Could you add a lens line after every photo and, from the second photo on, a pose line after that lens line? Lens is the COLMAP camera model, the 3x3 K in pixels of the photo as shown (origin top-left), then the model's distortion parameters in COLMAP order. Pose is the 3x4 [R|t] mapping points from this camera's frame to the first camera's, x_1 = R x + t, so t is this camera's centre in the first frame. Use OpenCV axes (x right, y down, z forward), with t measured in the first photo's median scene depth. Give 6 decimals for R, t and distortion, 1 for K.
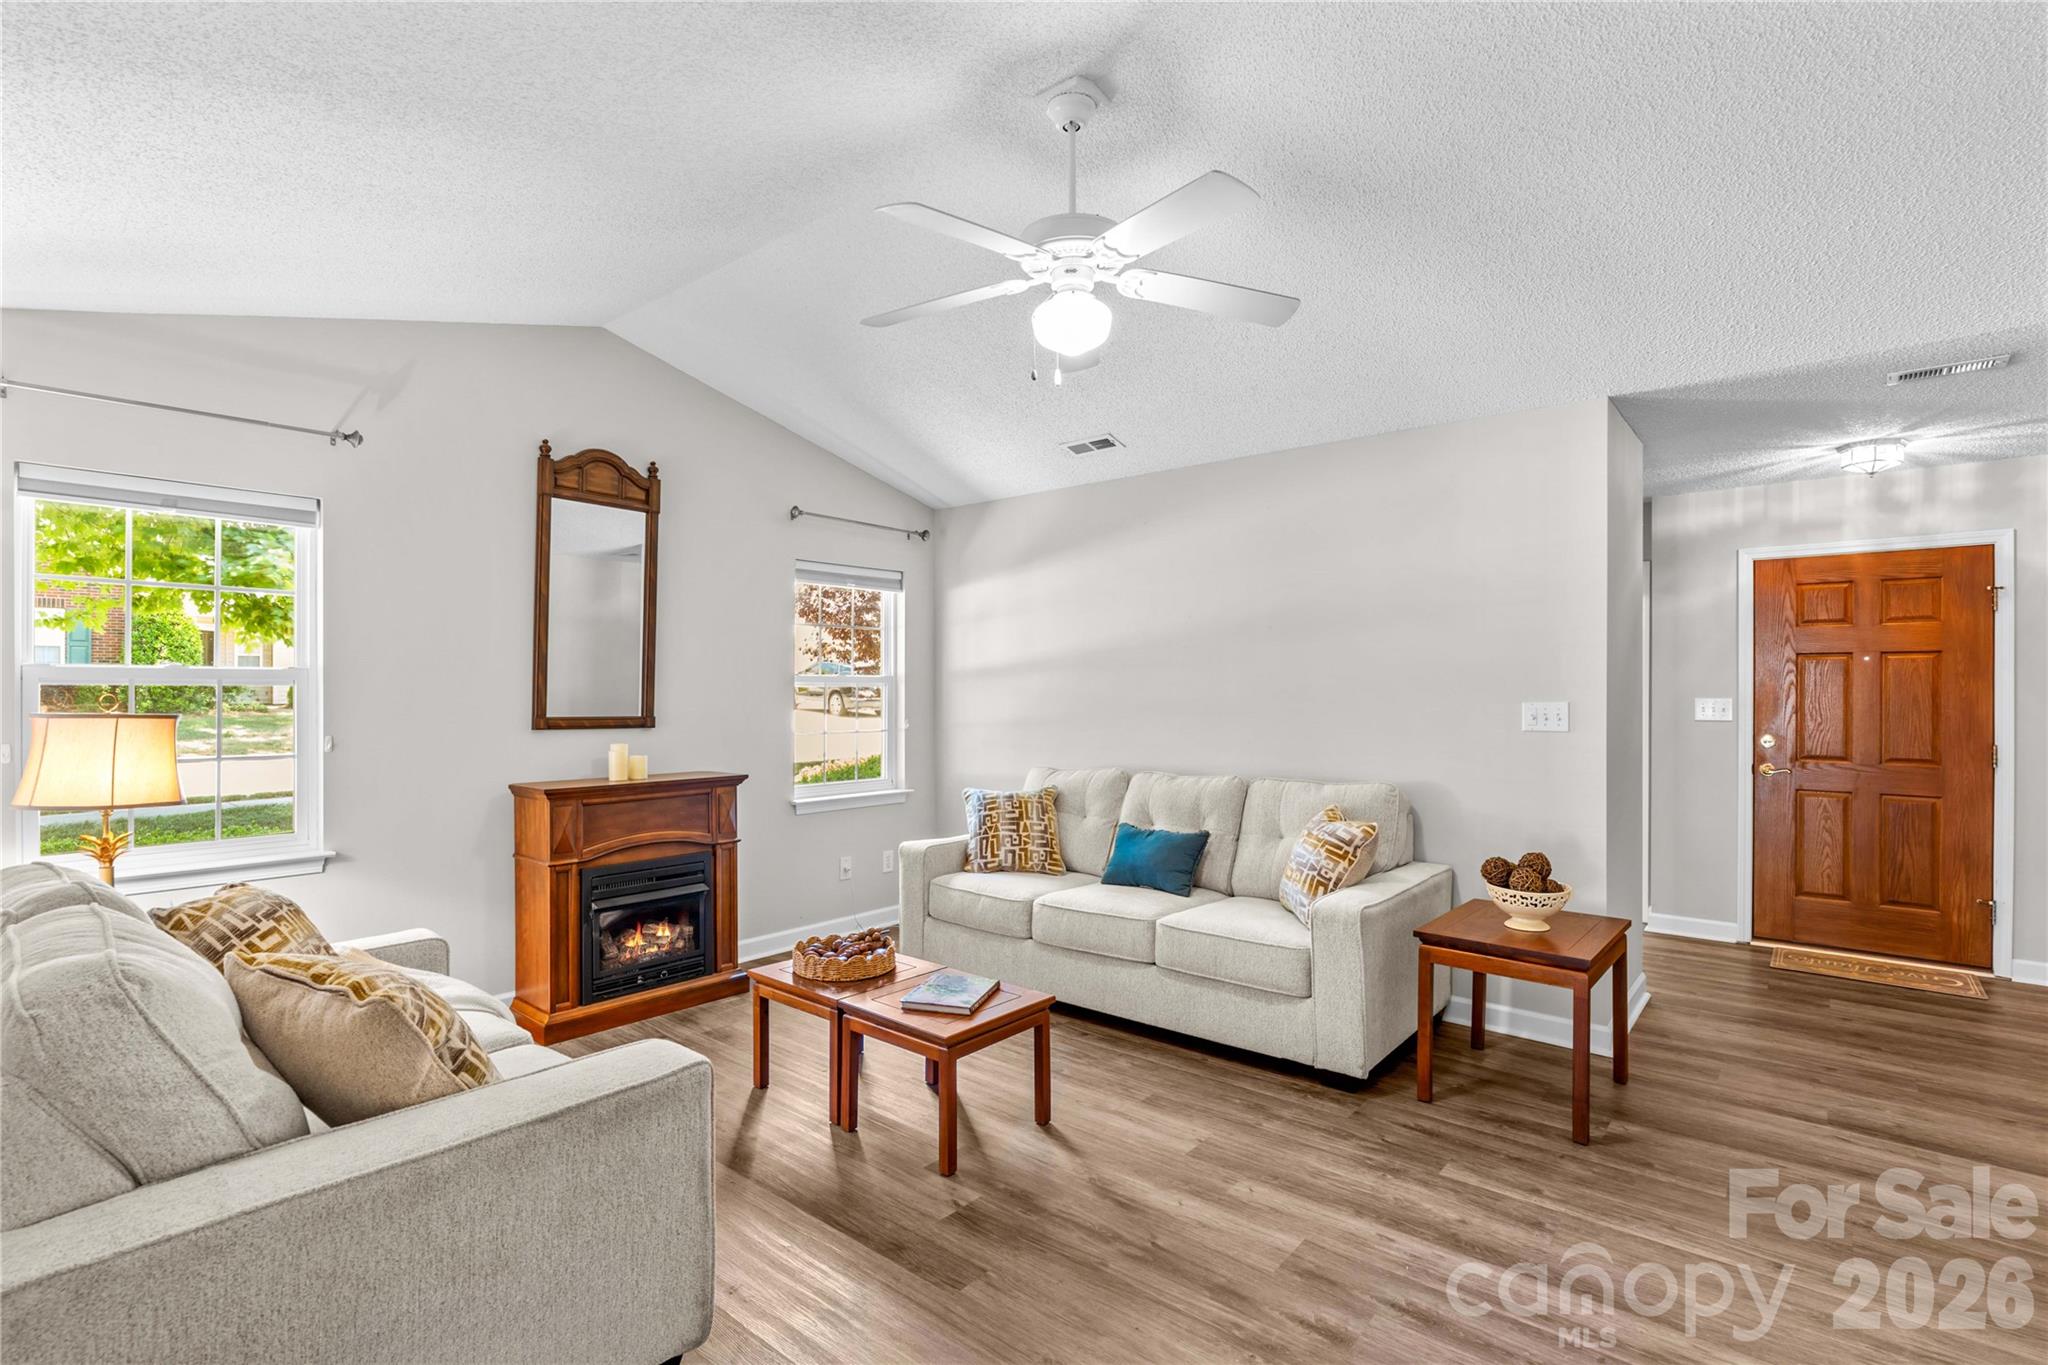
lens RADIAL K [[952.5, 0, 1017.9], [0, 952.5, 690.9], [0, 0, 1]] dist [-0.010936, 0.000120]
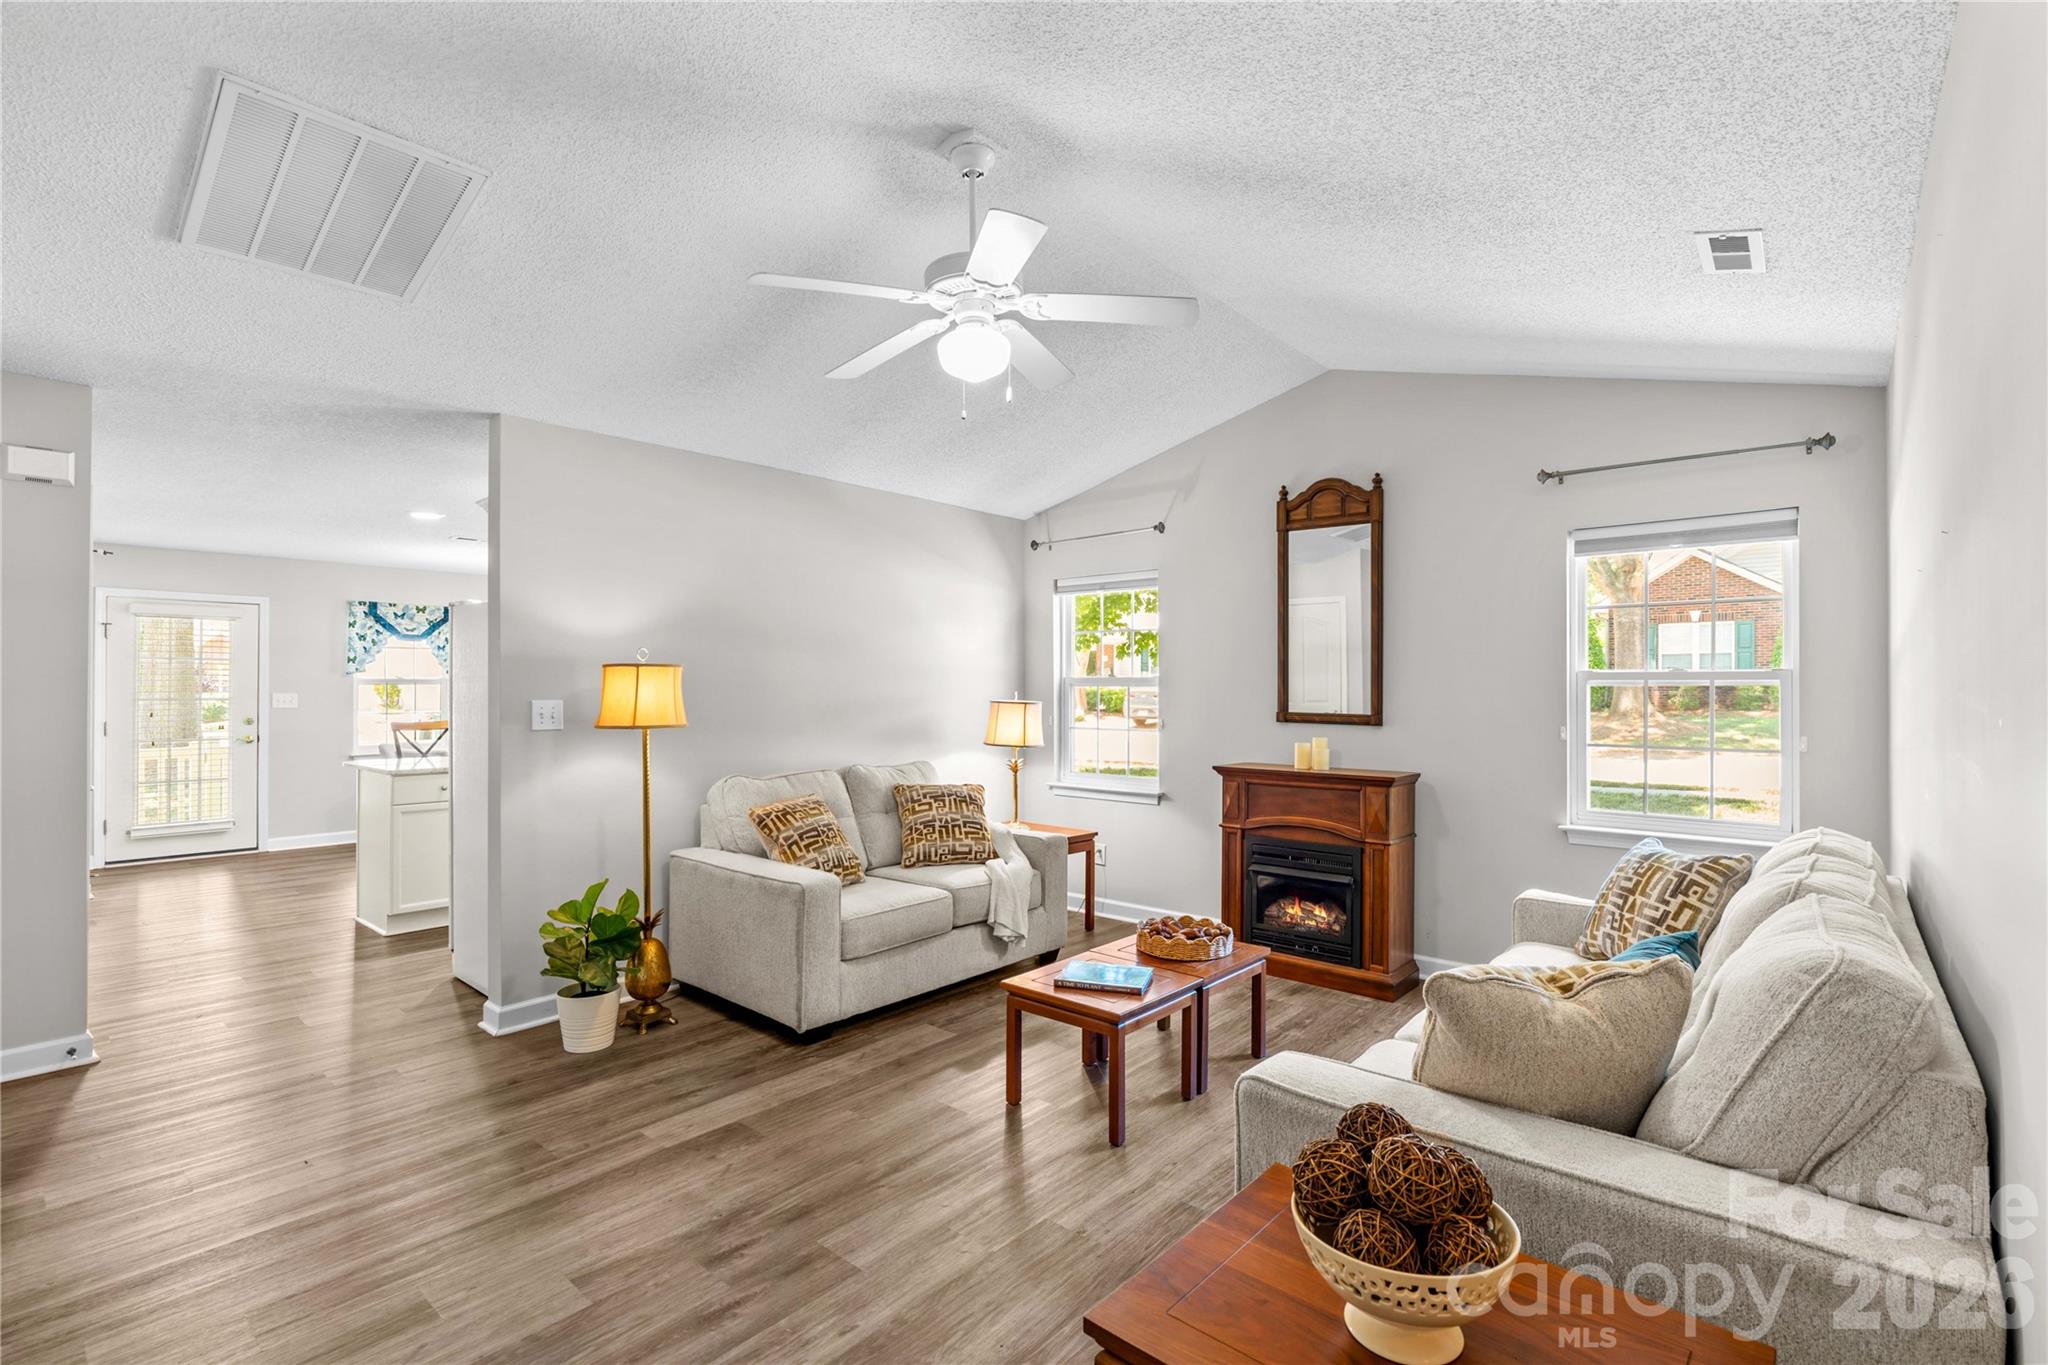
lens RADIAL K [[933.8, 0, 1023.0], [0, 933.8, 687.1], [0, 0, 1]] dist [-0.009535, 0.000413]
pose [[-0.010008, -0.003987, -0.999942, 0.680304], [-0.002555, 0.999989, -0.003961, 0.001006], [0.999947, 0.002515, -0.010018, 0.646957]]
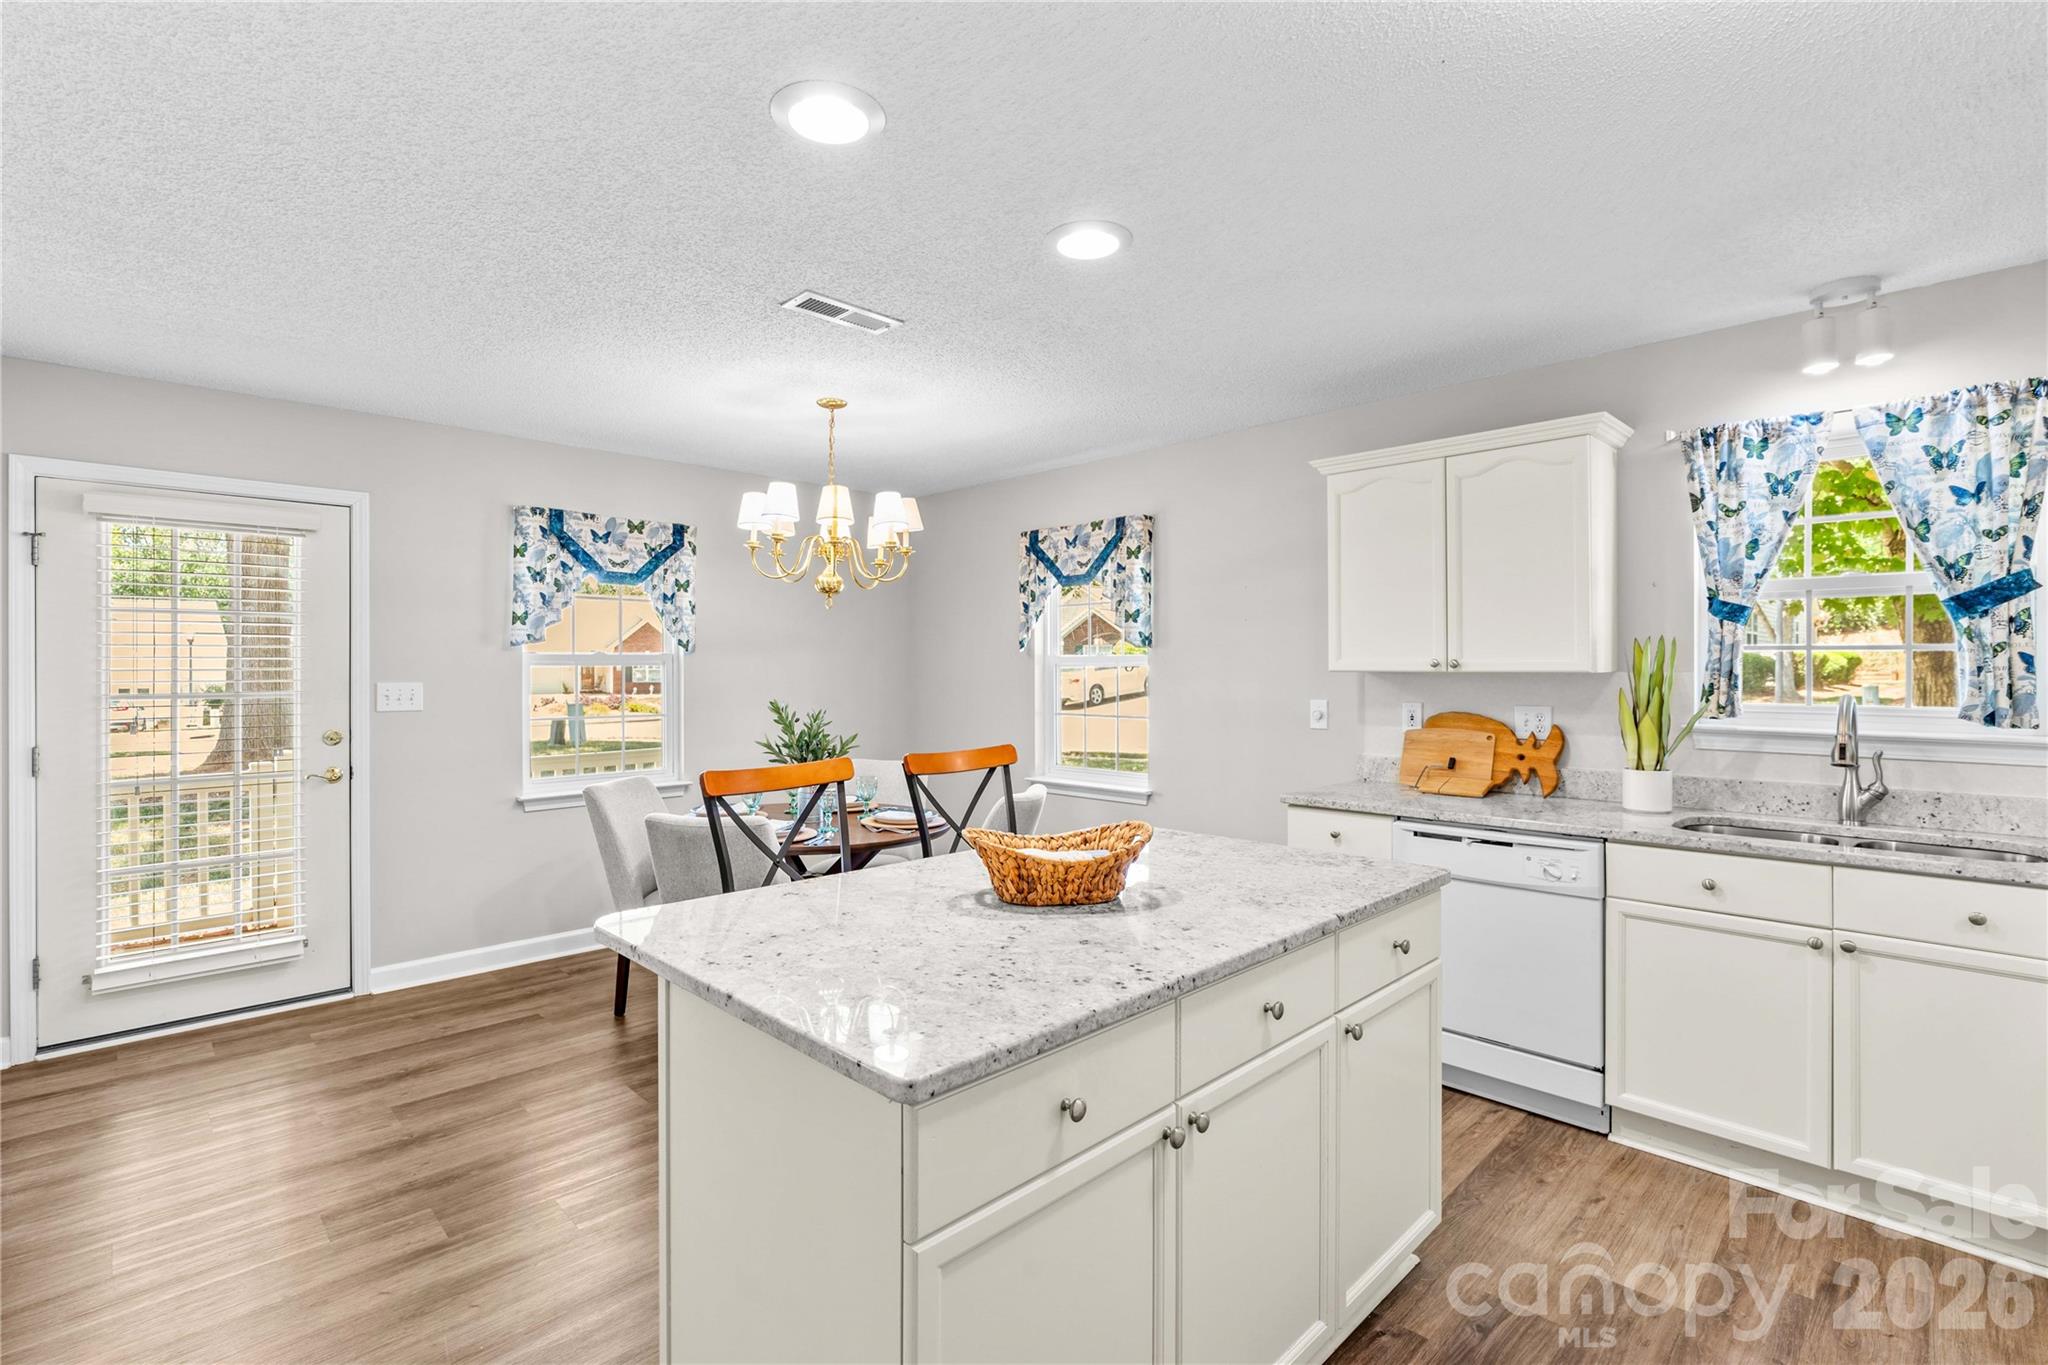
lens RADIAL K [[944.9, 0, 1020.3], [0, 944.9, 673.4], [0, 0, 1]] dist [-0.010987, 0.004371]
pose [[-0.085889, 0.000030, -0.996305, -0.257269], [-0.003072, 0.999995, 0.000295, -0.001426], [0.996300, 0.003086, -0.085889, -0.133020]]
